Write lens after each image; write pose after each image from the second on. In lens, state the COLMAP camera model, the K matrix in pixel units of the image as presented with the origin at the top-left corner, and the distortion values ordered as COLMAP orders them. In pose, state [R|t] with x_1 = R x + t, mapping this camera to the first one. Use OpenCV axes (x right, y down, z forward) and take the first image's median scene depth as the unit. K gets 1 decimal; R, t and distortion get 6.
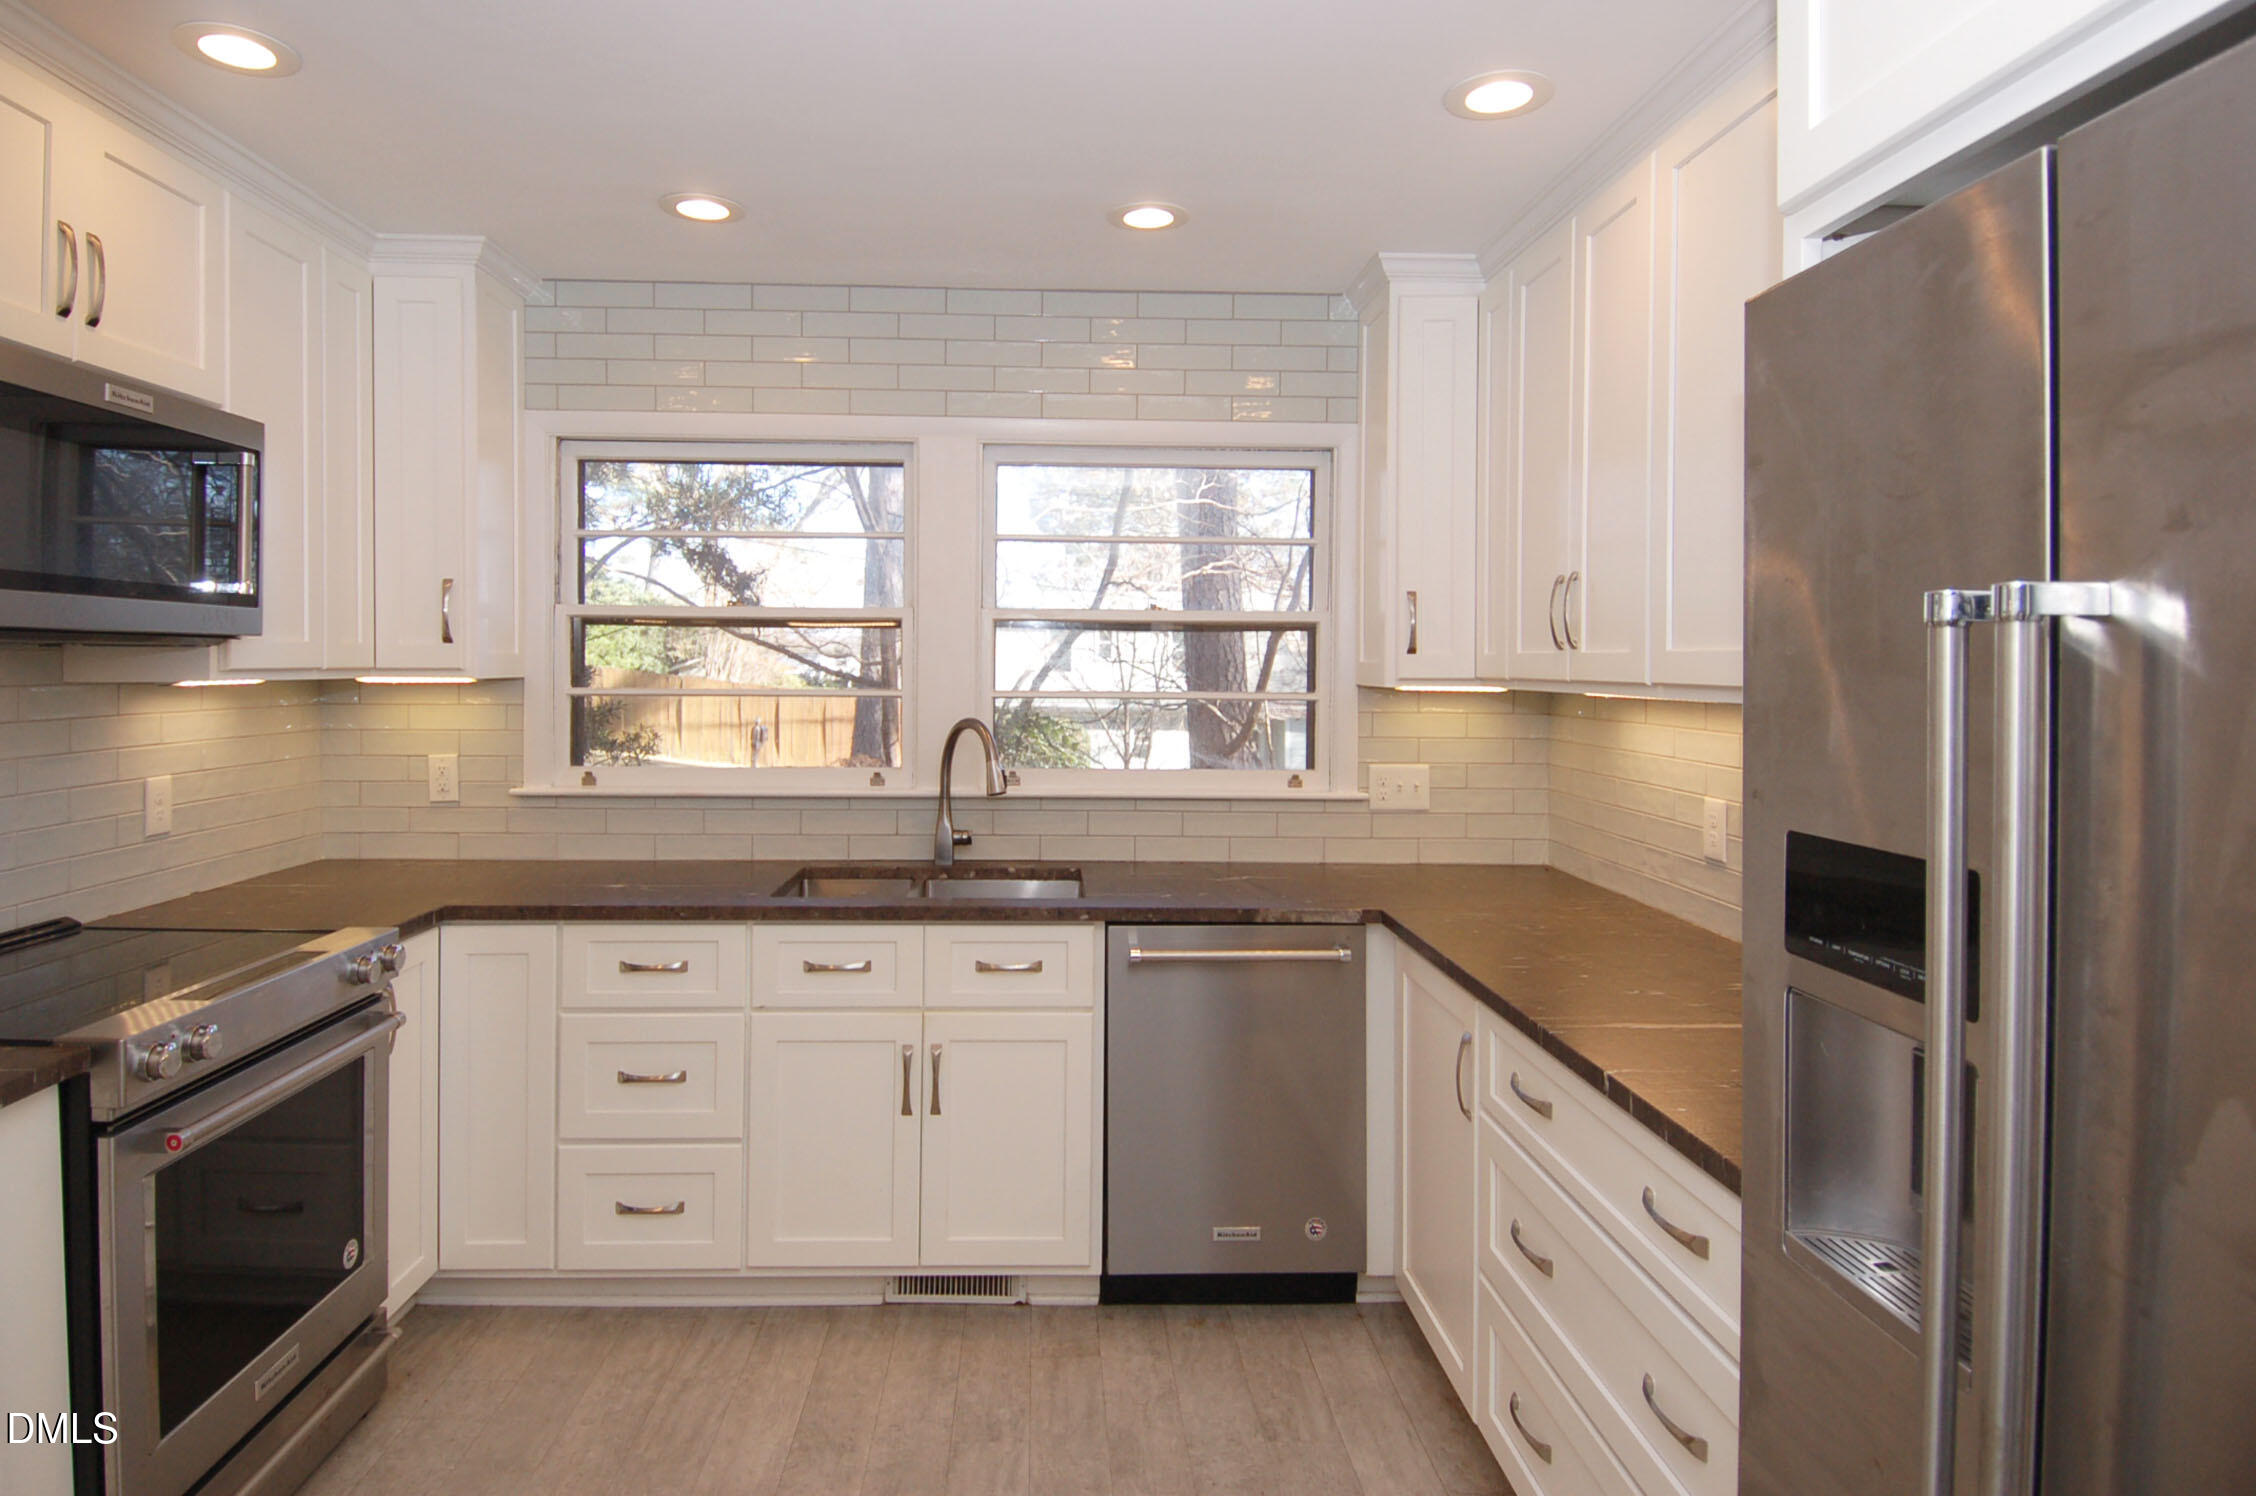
lens RADIAL K [[1380.1, 0, 1122.6], [0, 1380.1, 659.9], [0, 0, 1]] dist [0.092702, -0.095735]
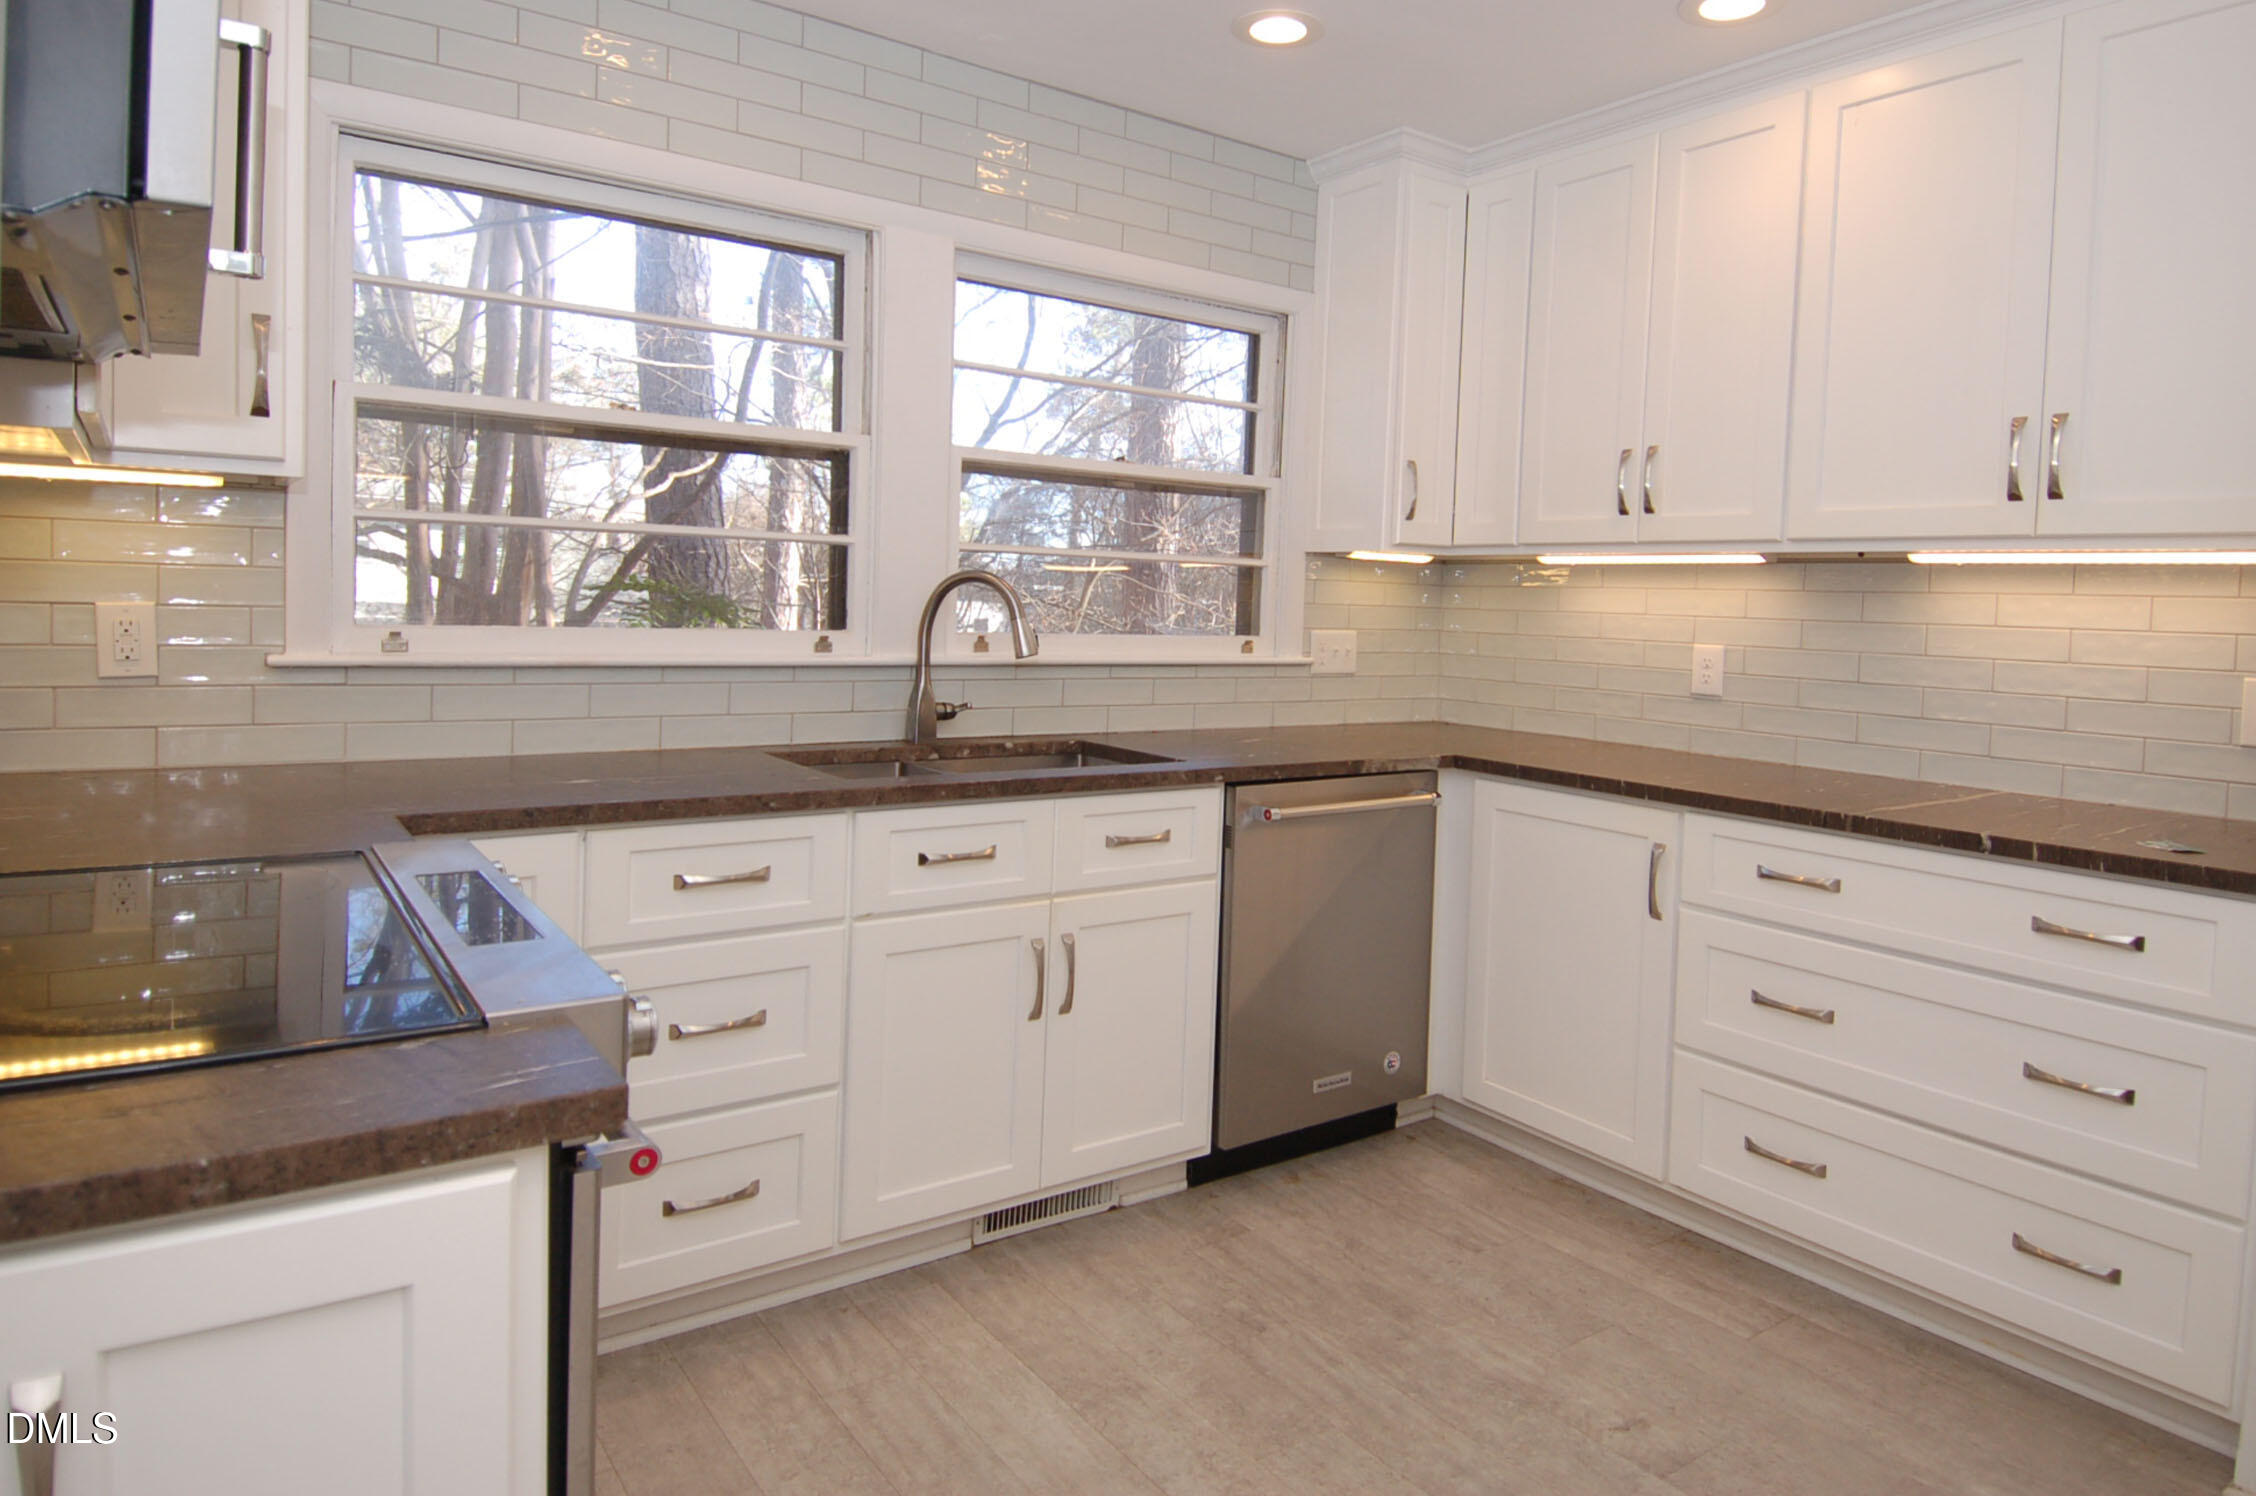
lens RADIAL K [[1380.1, 0, 1122.6], [0, 1380.1, 659.9], [0, 0, 1]] dist [0.092702, -0.095735]
pose [[0.805293, -0.000411, 0.592876, -0.611108], [-0.026539, 0.998972, 0.036740, 0.071613], [-0.592282, -0.045321, 0.804455, 0.286834]]
